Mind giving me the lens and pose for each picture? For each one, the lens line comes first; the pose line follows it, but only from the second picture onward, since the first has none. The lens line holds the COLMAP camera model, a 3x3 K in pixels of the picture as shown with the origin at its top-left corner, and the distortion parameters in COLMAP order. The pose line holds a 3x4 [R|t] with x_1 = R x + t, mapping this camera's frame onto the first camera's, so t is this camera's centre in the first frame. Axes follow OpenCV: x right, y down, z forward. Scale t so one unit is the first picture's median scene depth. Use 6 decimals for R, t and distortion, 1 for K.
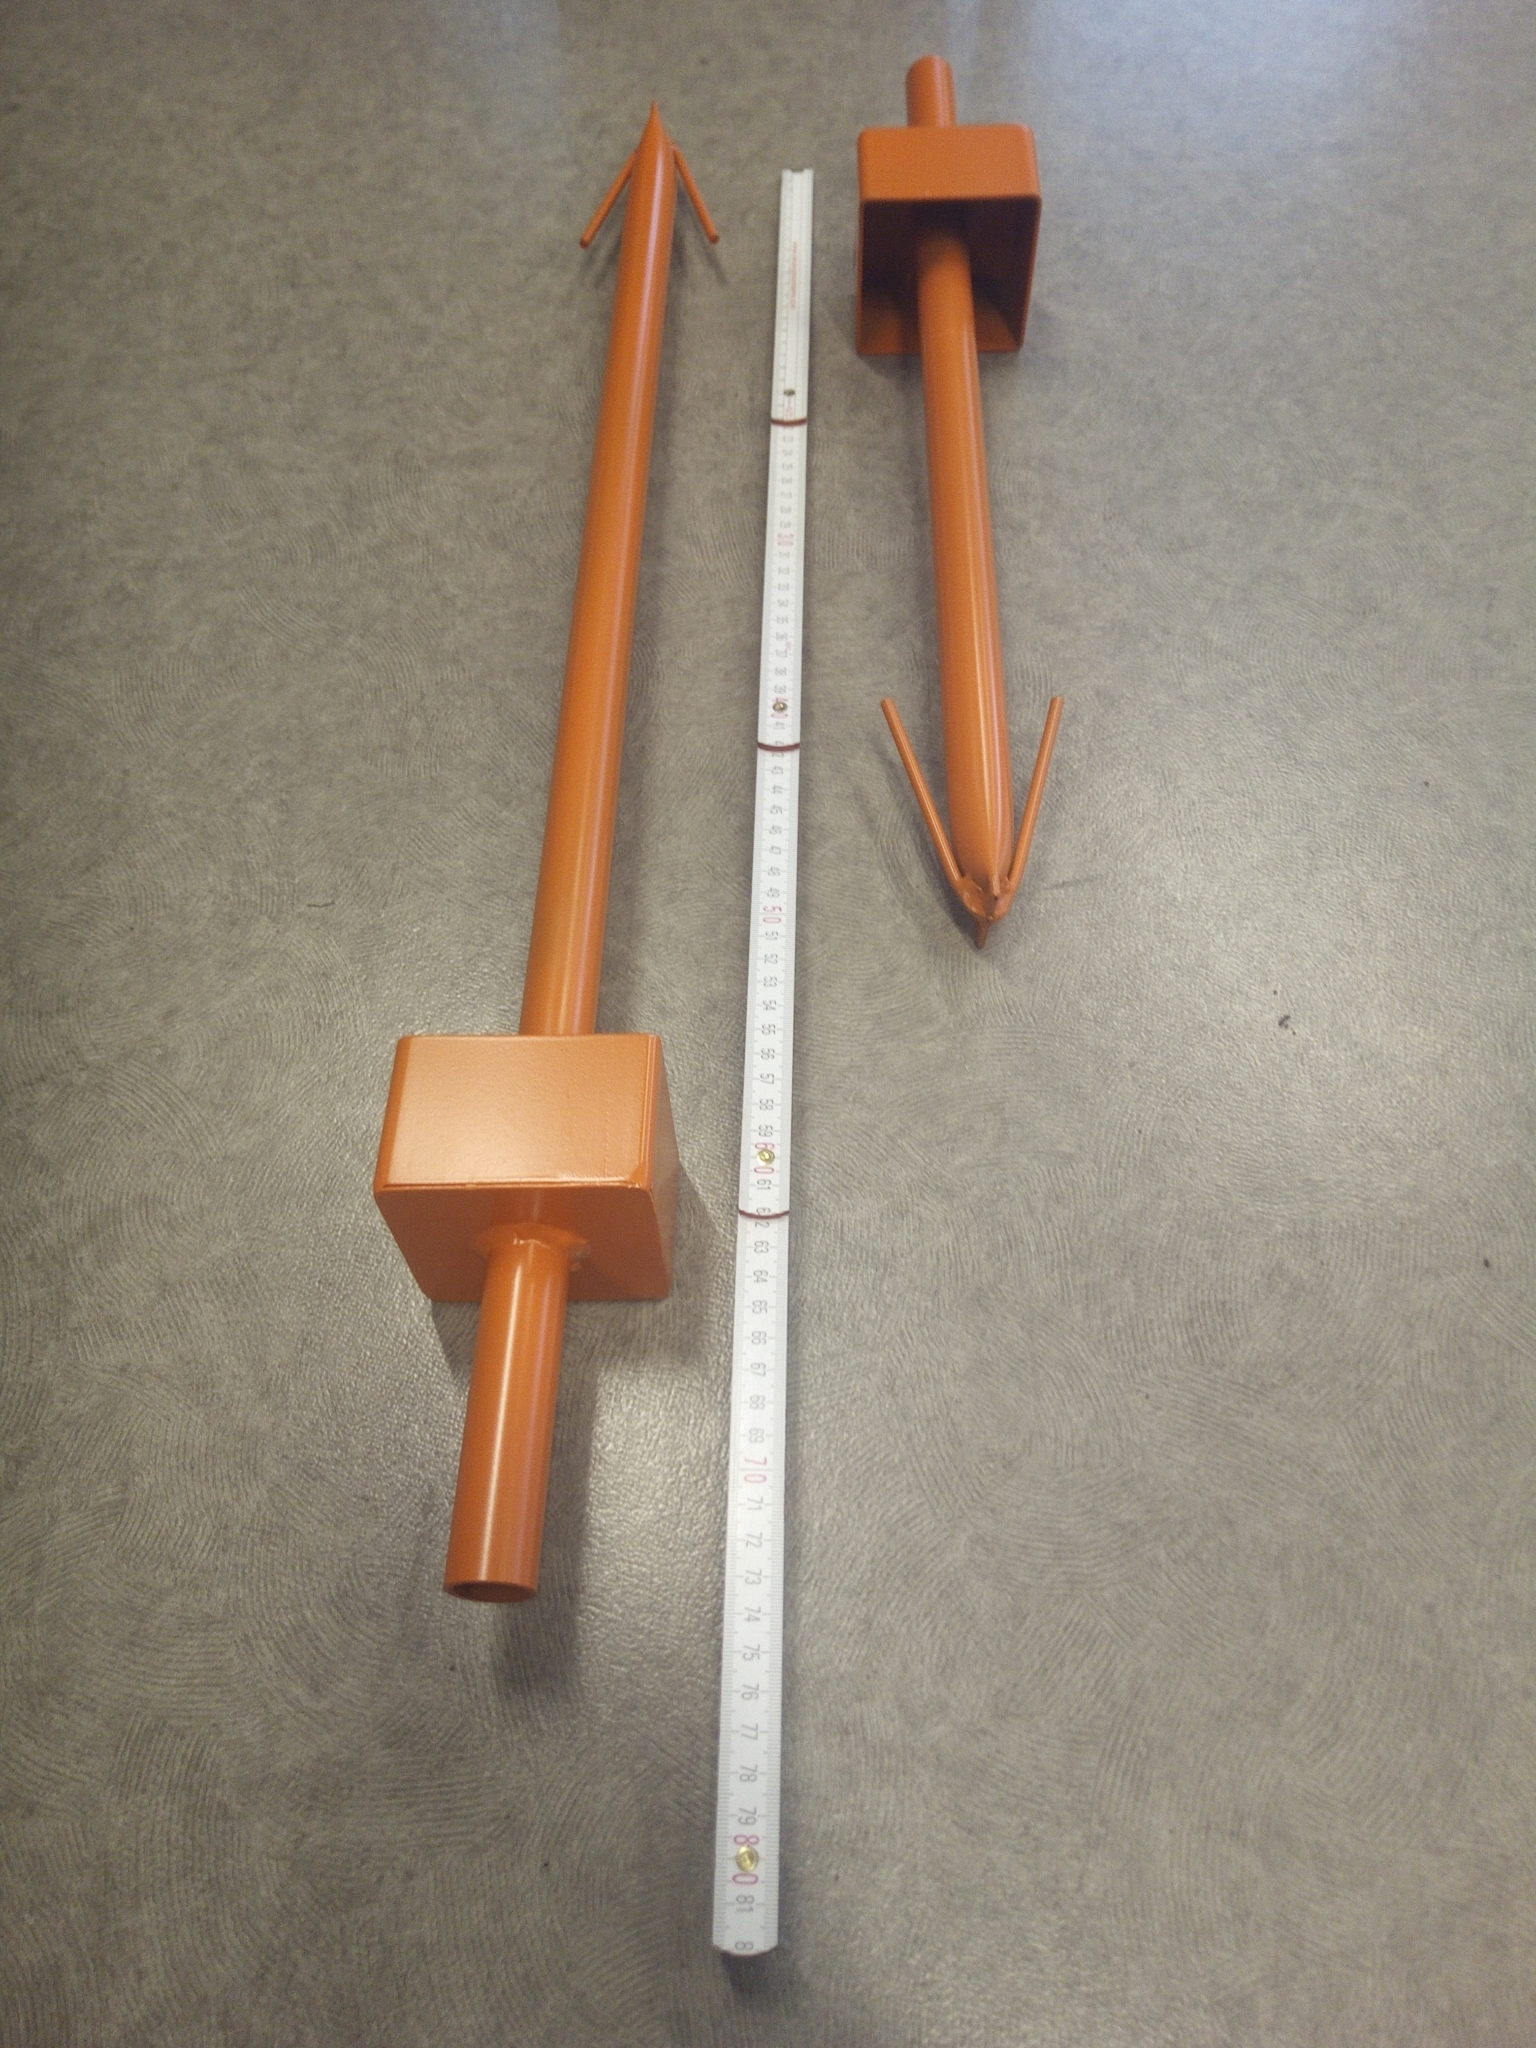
lens RADIAL K [[1595.8, 0, 761.3], [0, 1595.8, 1028.1], [0, 0, 1]] dist [0.001617, -0.017201]
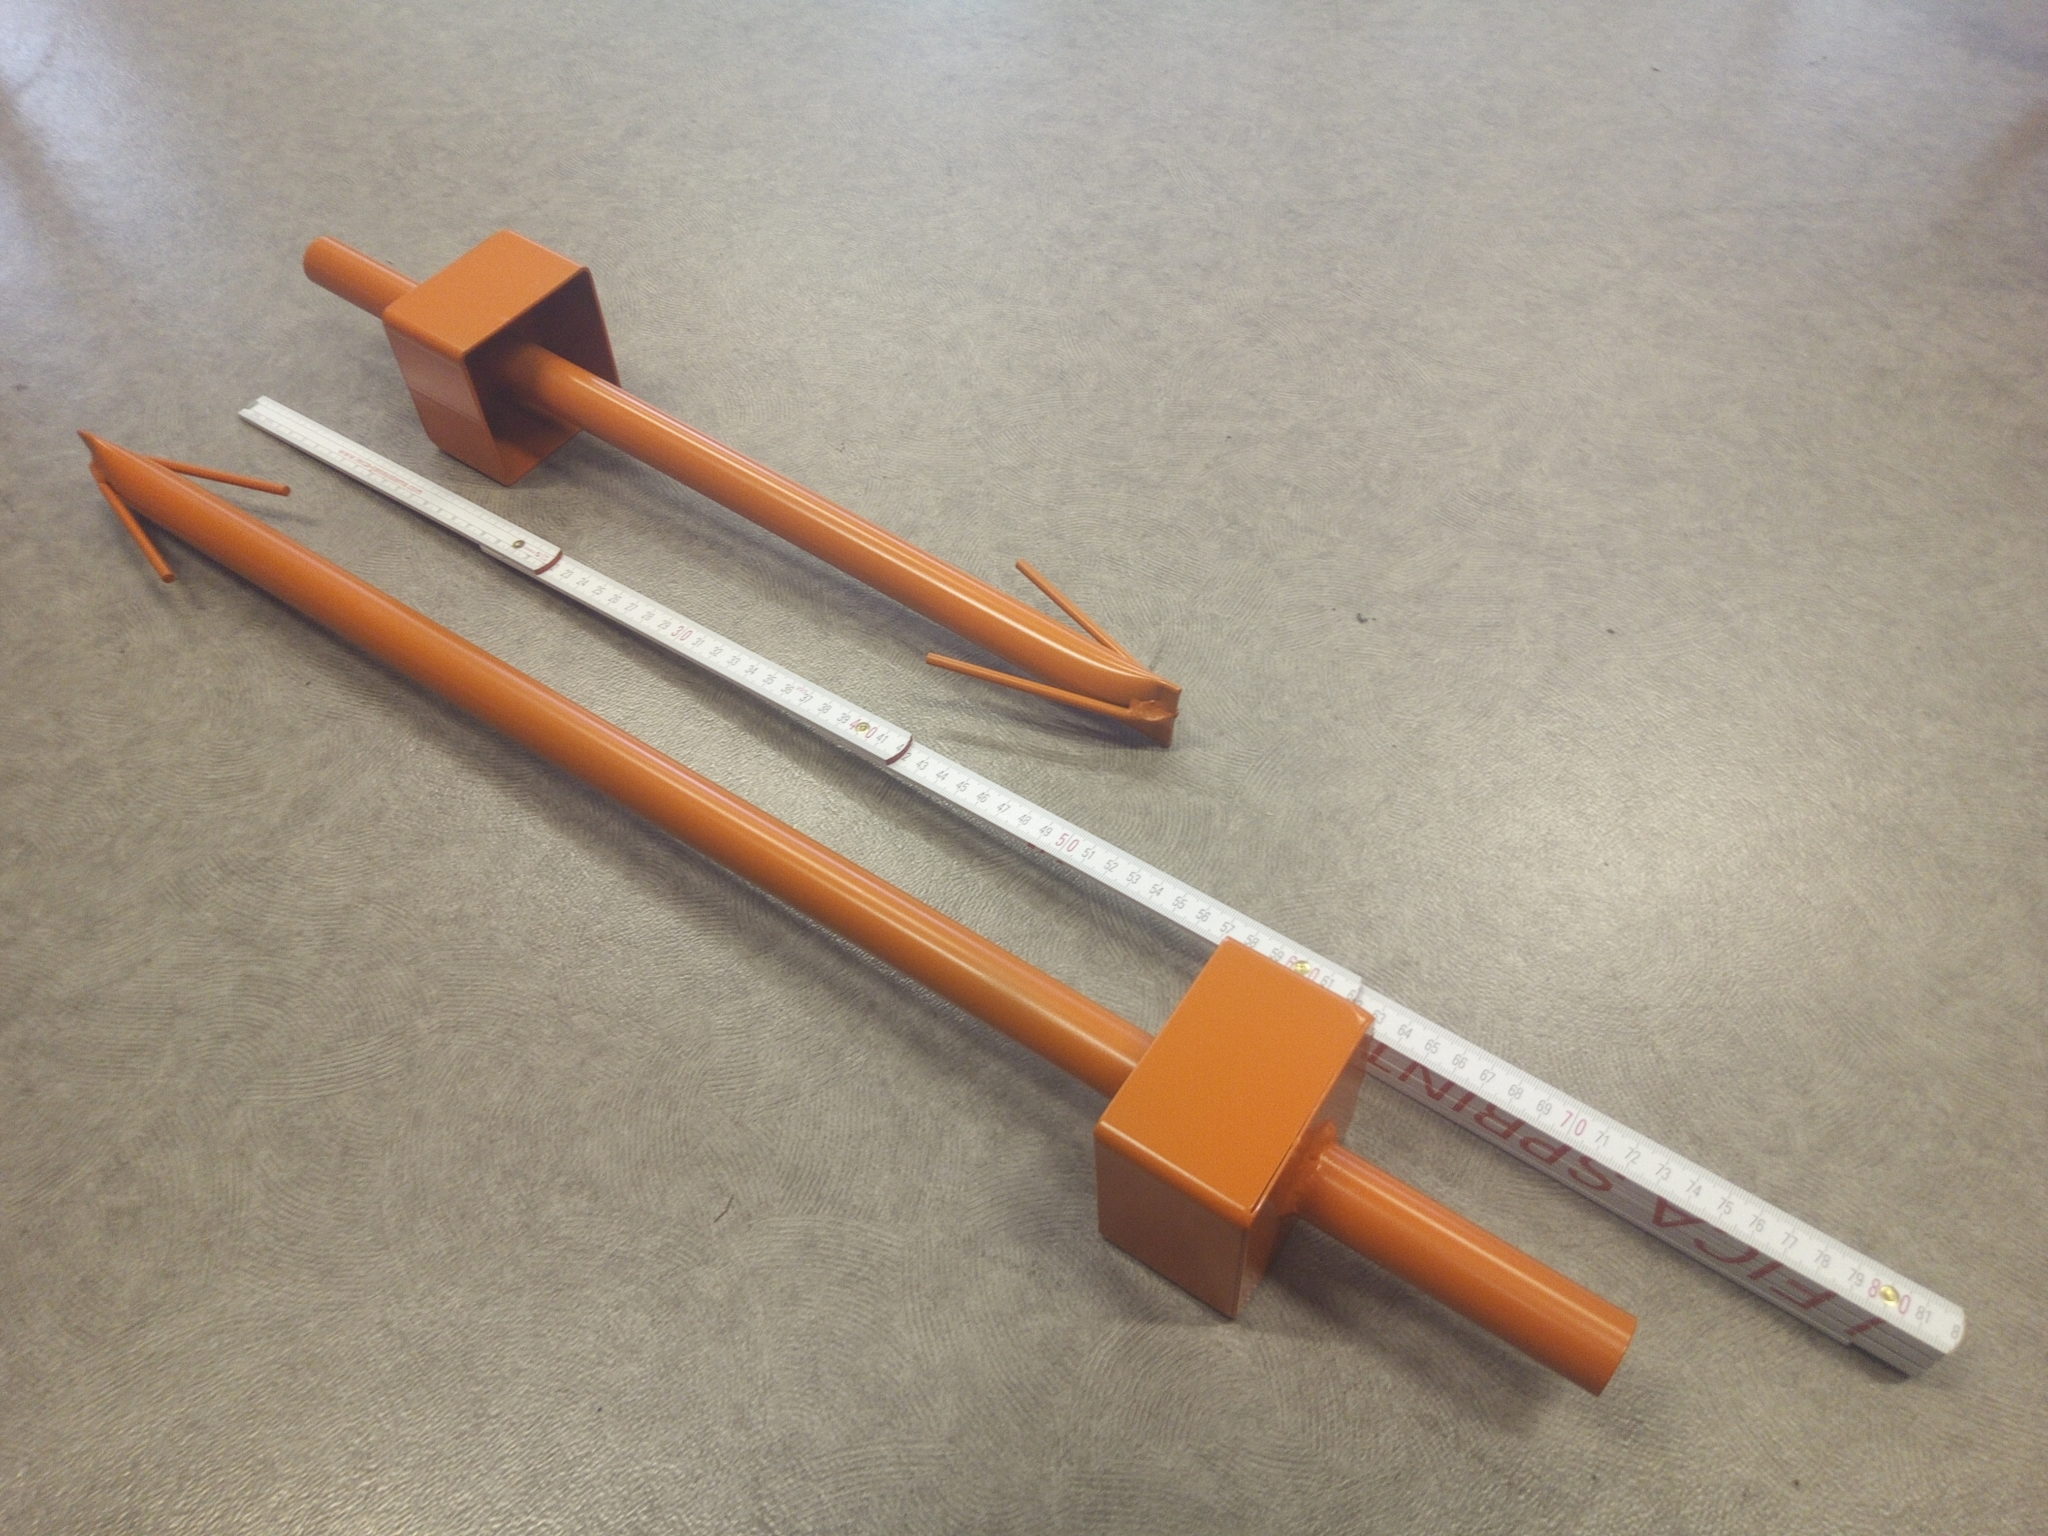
lens RADIAL K [[1413.3, 0, 1021.1], [0, 1413.3, 755.0], [0, 0, 1]] dist [0.009503, -0.013015]
pose [[0.560451, -0.669815, 0.487075, -0.406796], [0.710922, 0.690785, 0.131932, -0.246385], [-0.424834, 0.272331, 0.863338, 0.160603]]
